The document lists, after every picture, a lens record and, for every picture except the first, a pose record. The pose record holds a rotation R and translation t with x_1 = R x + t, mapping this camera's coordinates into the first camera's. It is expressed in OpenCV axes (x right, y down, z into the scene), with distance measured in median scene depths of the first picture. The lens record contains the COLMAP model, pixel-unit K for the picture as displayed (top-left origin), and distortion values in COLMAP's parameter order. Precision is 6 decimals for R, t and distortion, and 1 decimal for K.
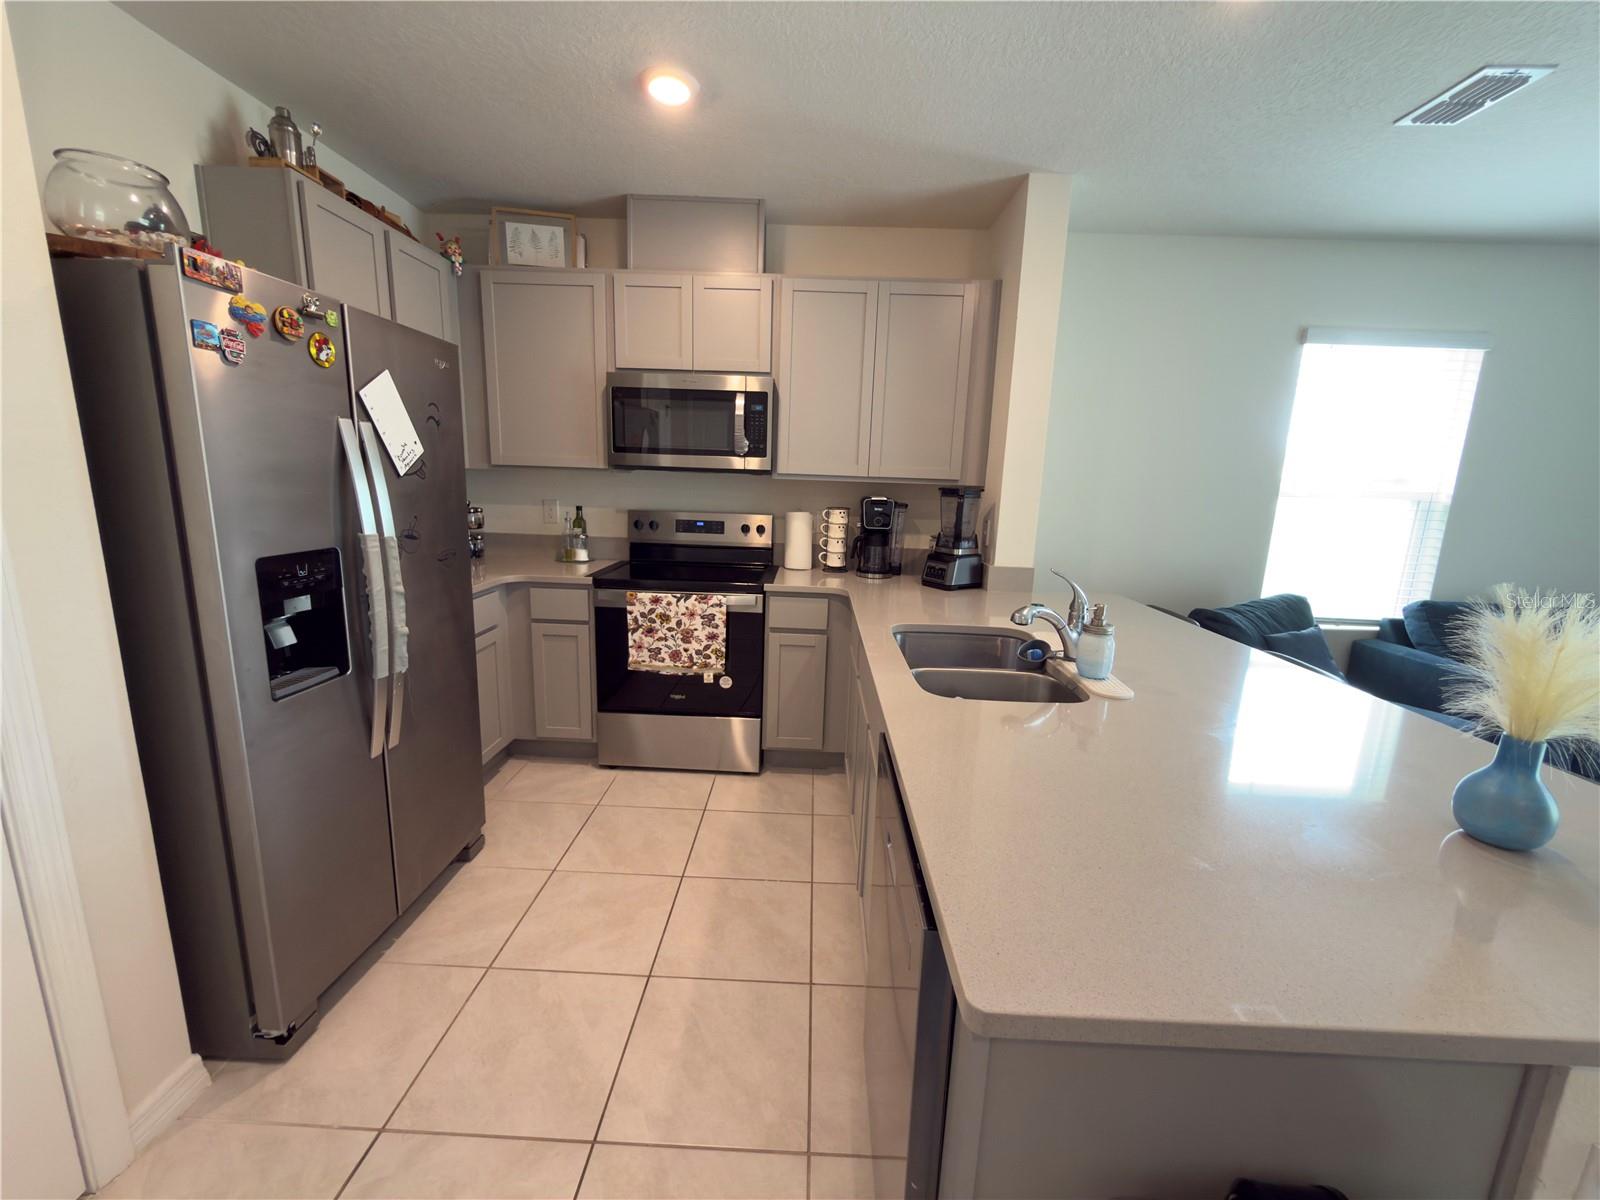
lens RADIAL K [[638.6, 0, 798.7], [0, 638.6, 596.4], [0, 0, 1]] dist [0.001288, -0.000484]
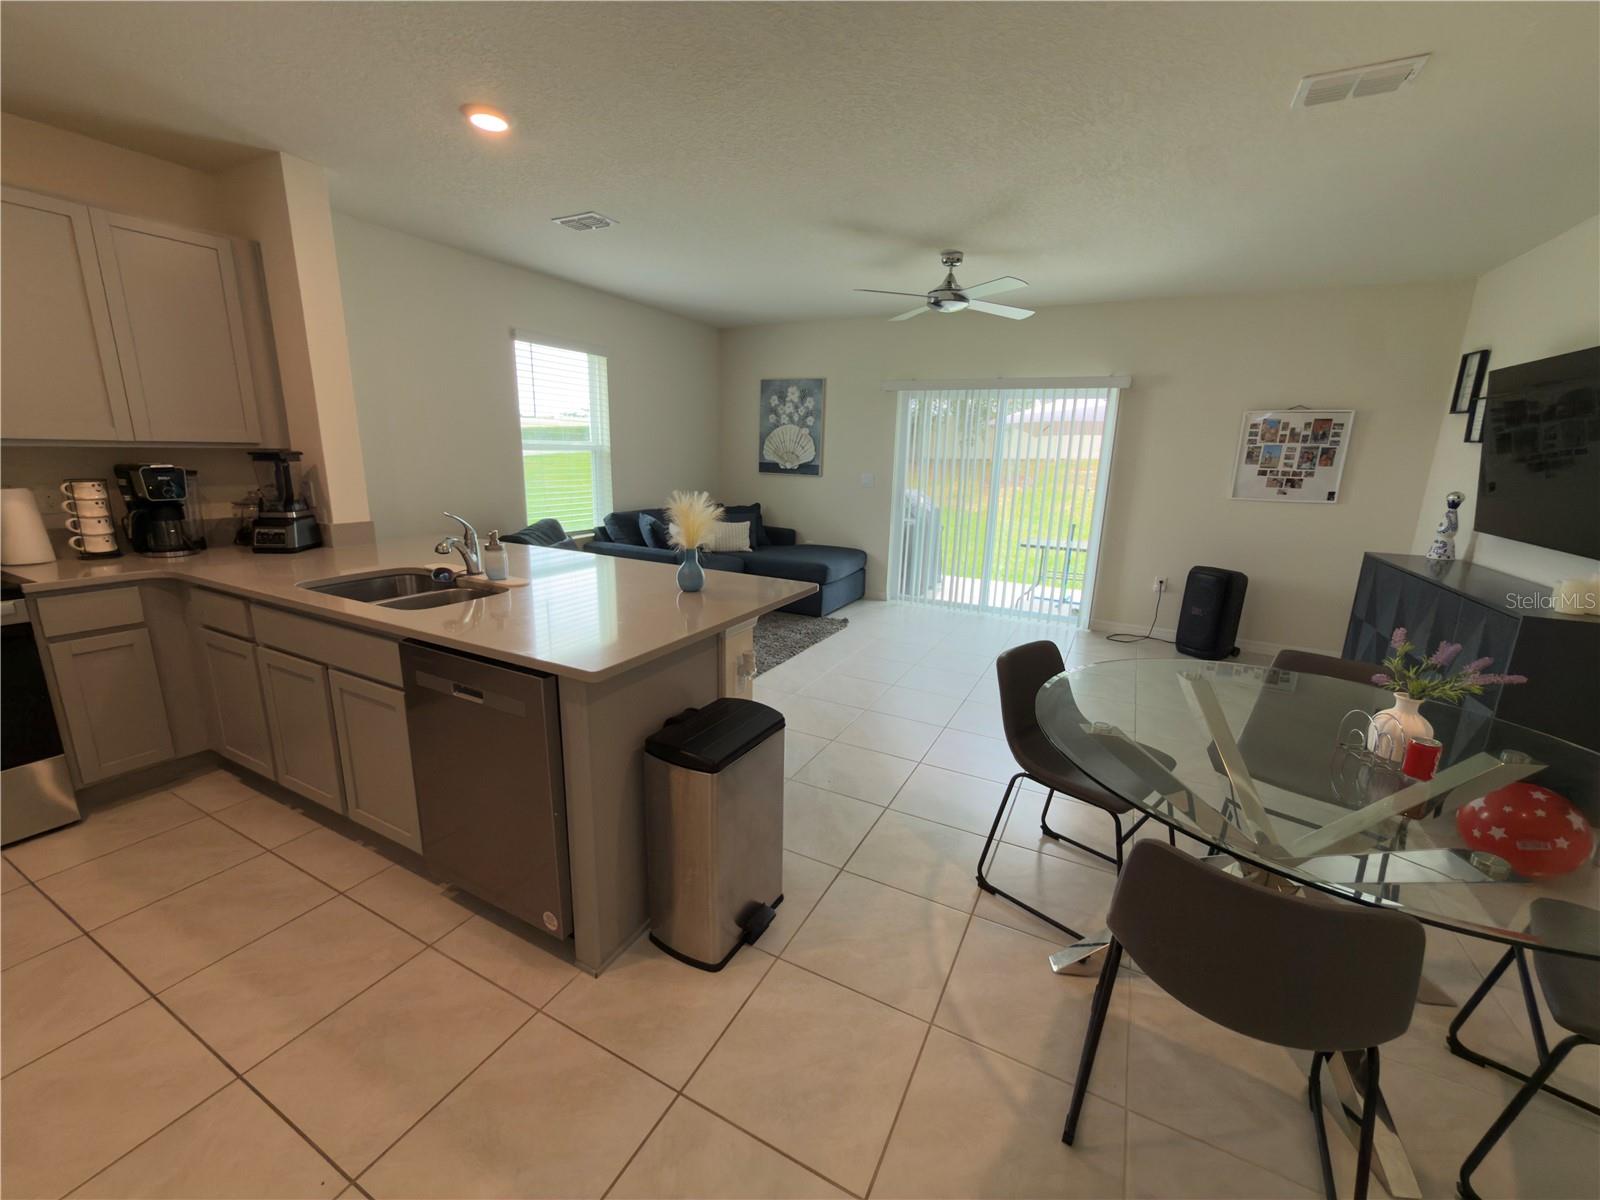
lens RADIAL K [[638.6, 0, 800.5], [0, 638.6, 596.3], [0, 0, 1]] dist [0.001288, -0.000484]
pose [[0.439679, -0.225544, 0.869375, -0.316239], [0.157869, 0.972293, 0.172404, 0.009681], [-0.884172, 0.061445, 0.463103, -0.192556]]
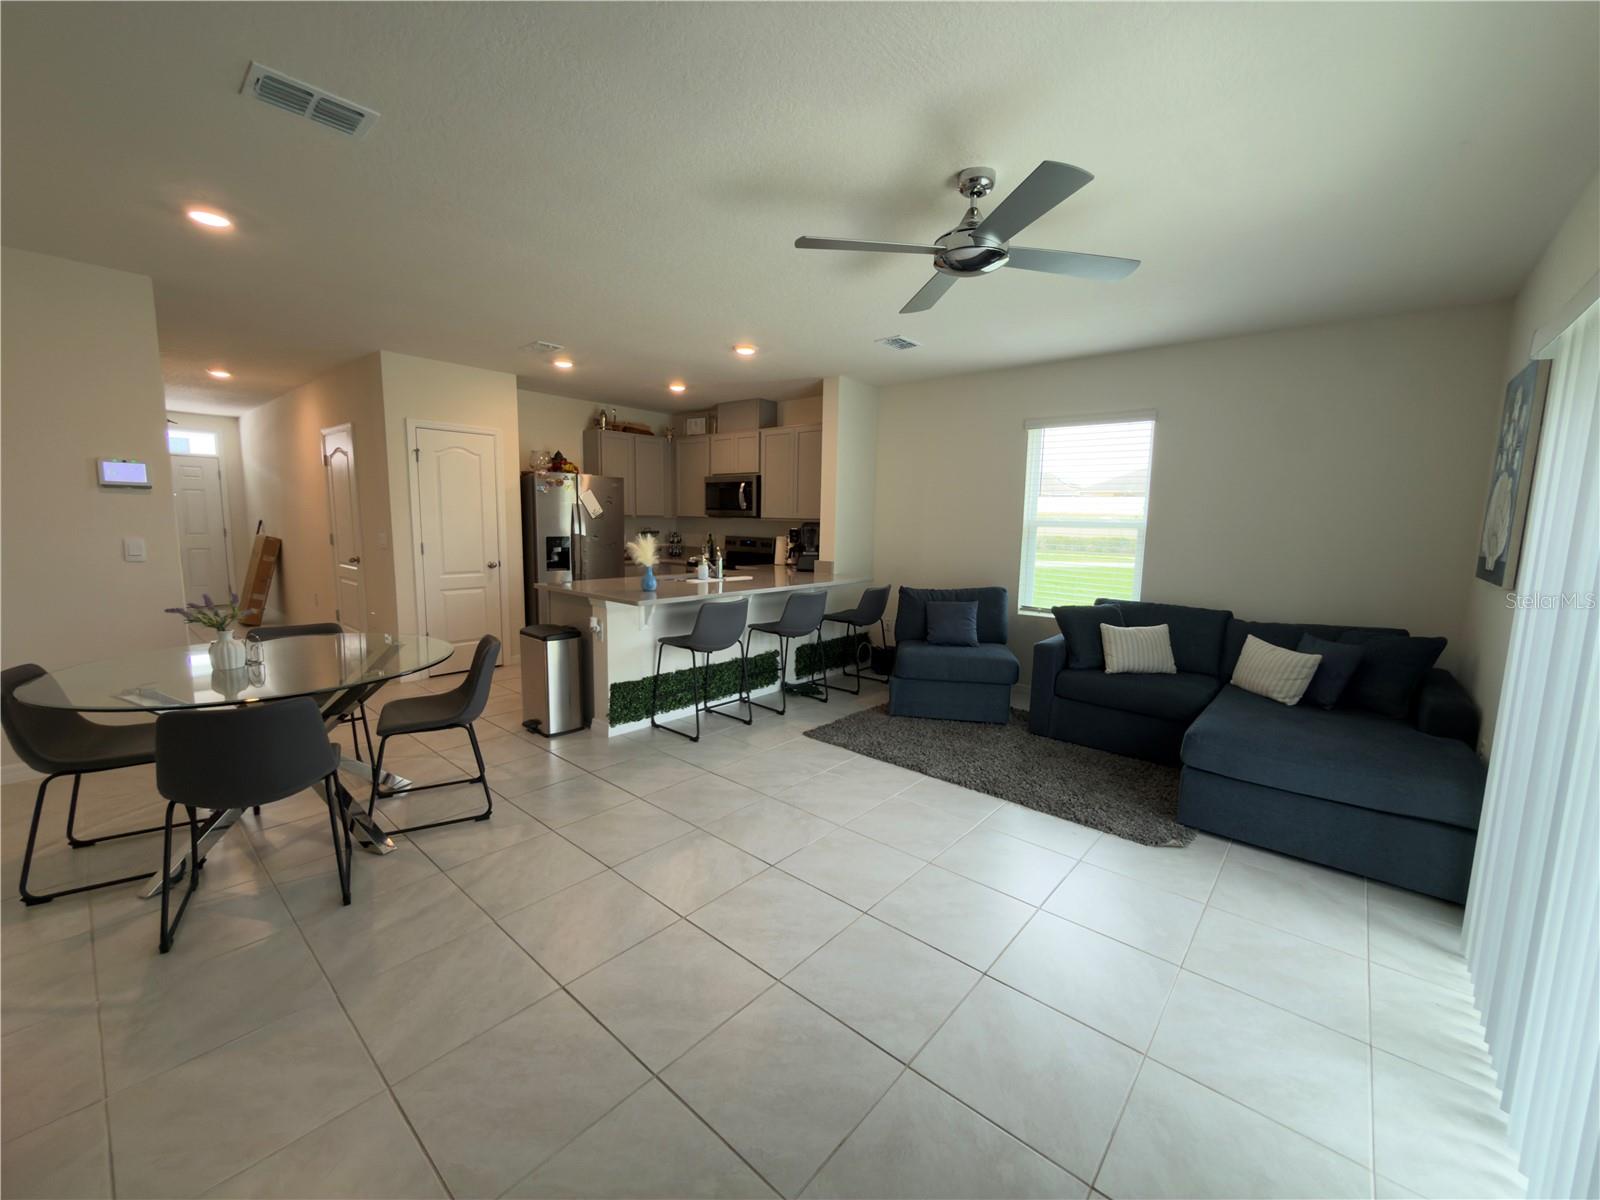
lens RADIAL K [[638.6, 0, 799.8], [0, 638.6, 597.3], [0, 0, 1]] dist [0.001288, -0.000484]
pose [[0.770107, 0.060432, -0.635045, 1.558680], [-0.114383, 0.992450, -0.044267, 0.164920], [0.627576, 0.106729, 0.771205, -0.584176]]
